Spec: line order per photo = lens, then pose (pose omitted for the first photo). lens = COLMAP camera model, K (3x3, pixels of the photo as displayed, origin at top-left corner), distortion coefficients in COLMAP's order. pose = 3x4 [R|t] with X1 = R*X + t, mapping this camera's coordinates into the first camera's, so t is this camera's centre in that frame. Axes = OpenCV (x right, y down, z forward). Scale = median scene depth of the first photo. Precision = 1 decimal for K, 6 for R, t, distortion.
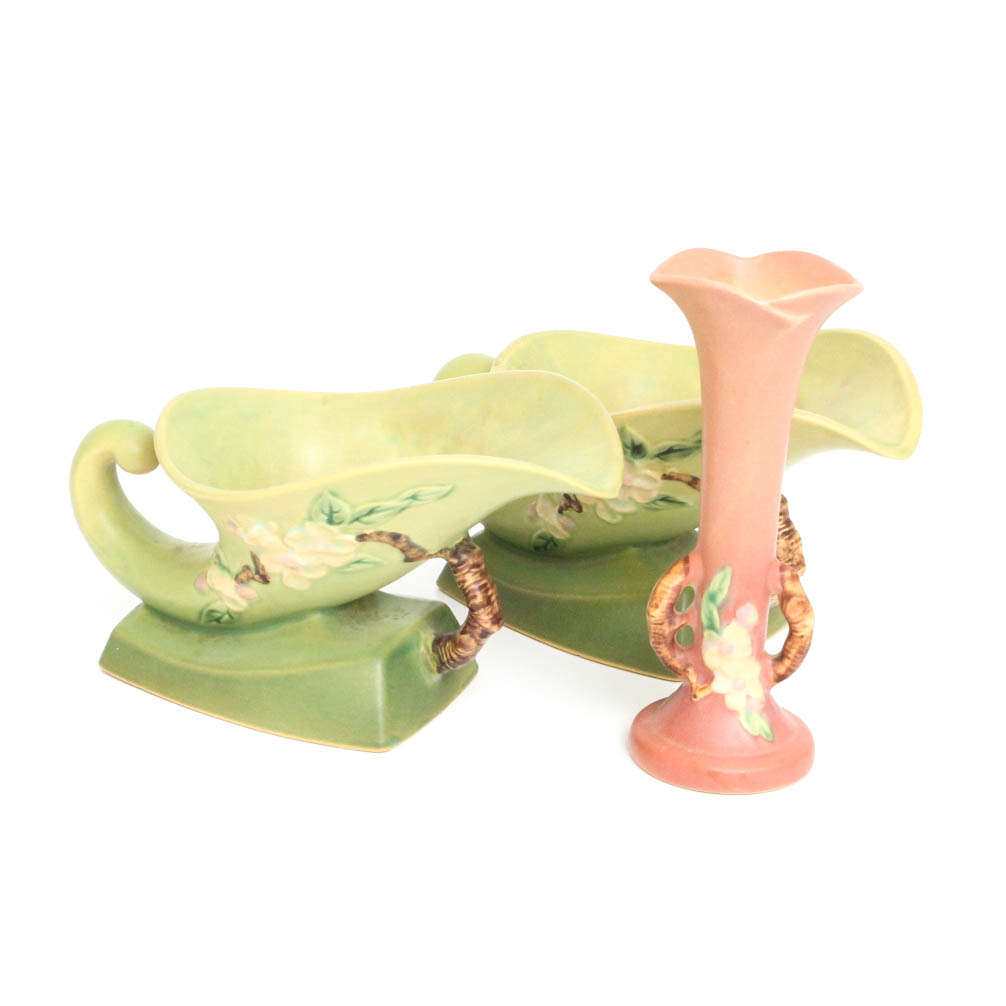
lens RADIAL K [[1707.6, 0, 503.0], [0, 1707.6, 503.0], [0, 0, 1]] dist [-0.059724, -0.082591]
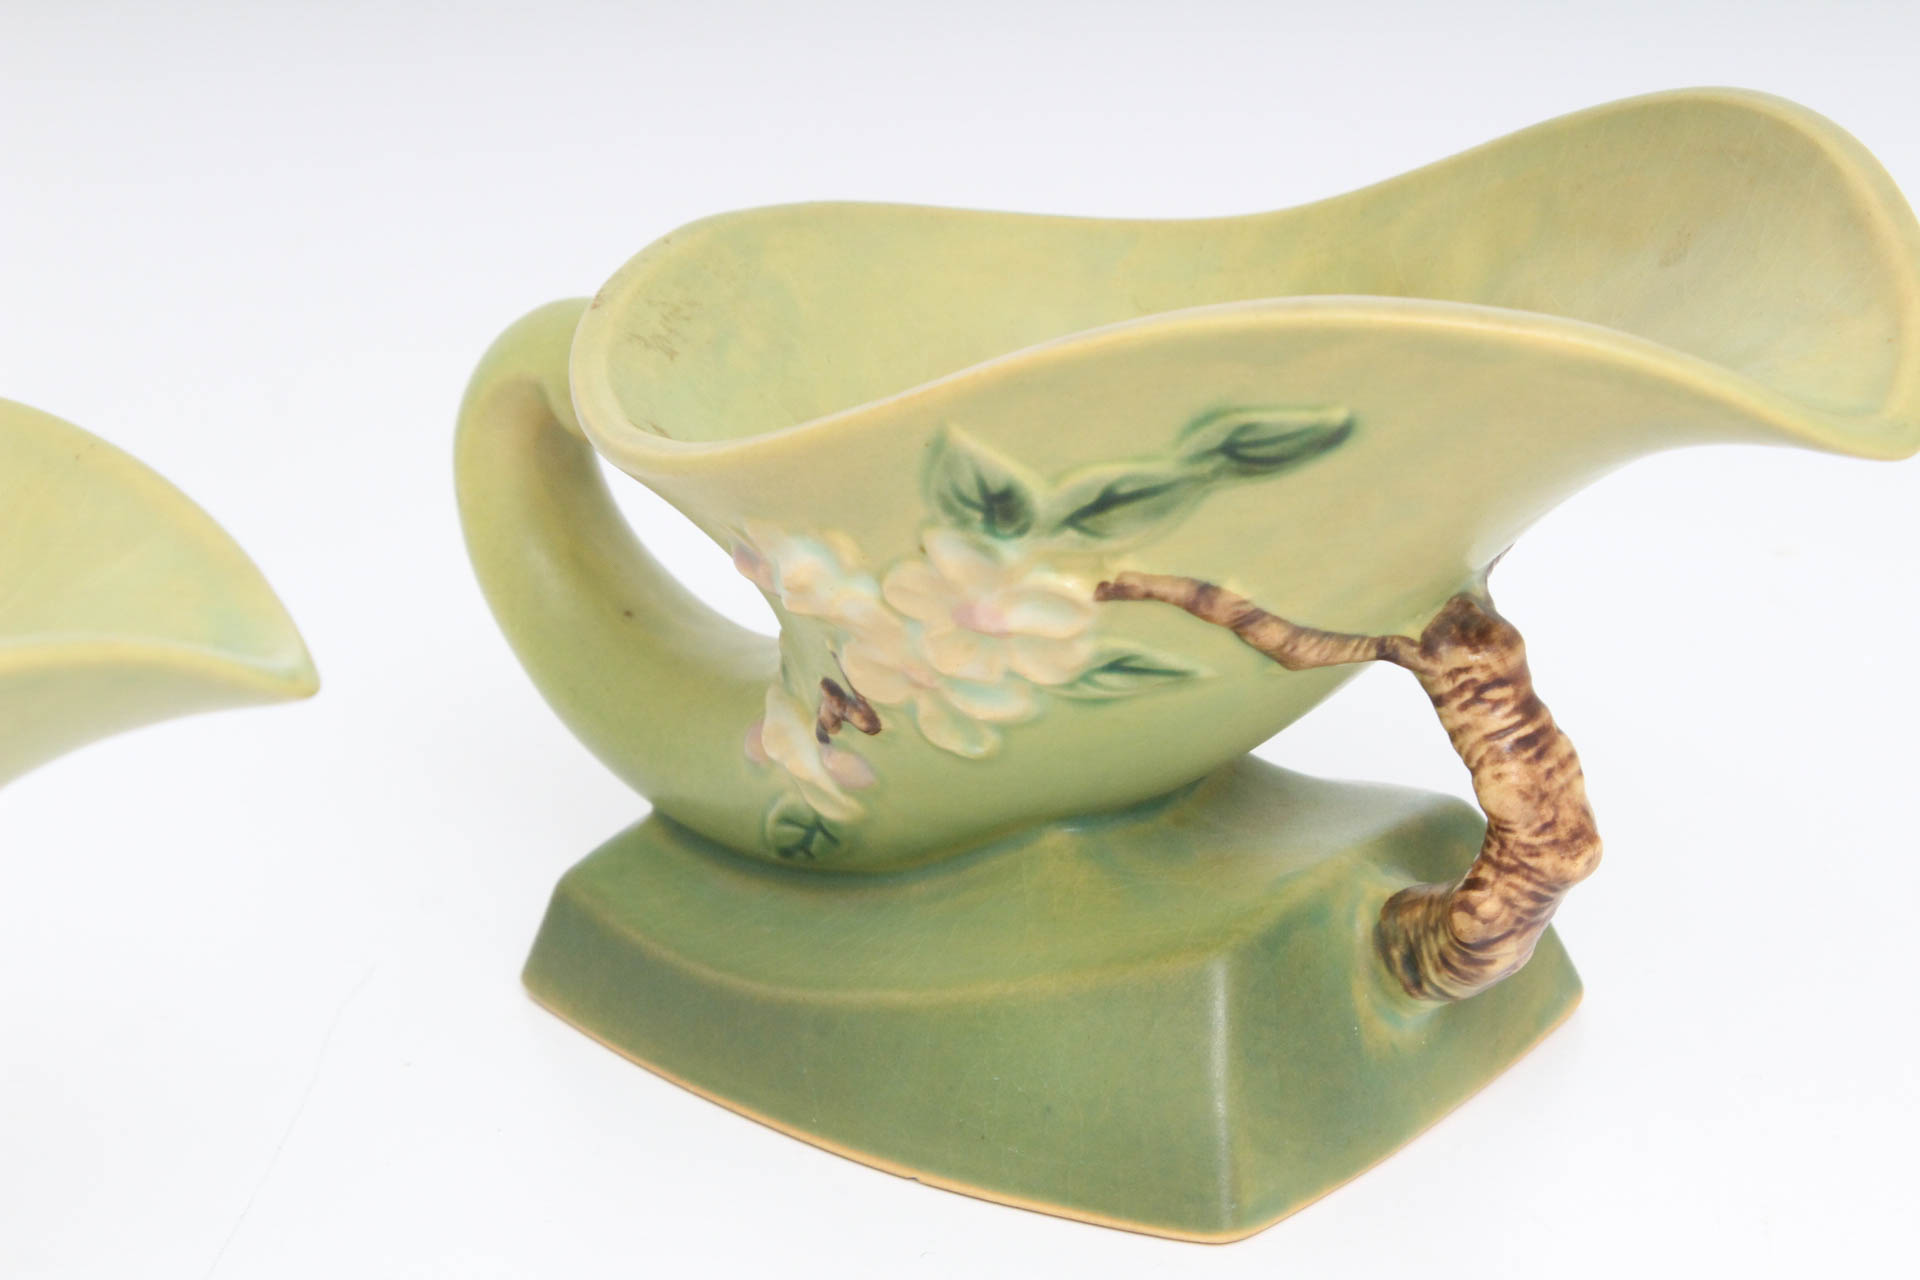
lens RADIAL K [[3087.1, 0, 959.9], [0, 3087.1, 742.8], [0, 0, 1]] dist [0.003830, -0.030932]
pose [[0.995609, -0.087429, -0.033438, 0.083251], [0.087372, 0.996171, -0.003149, 0.010837], [0.033586, 0.000214, 0.999436, 0.440136]]
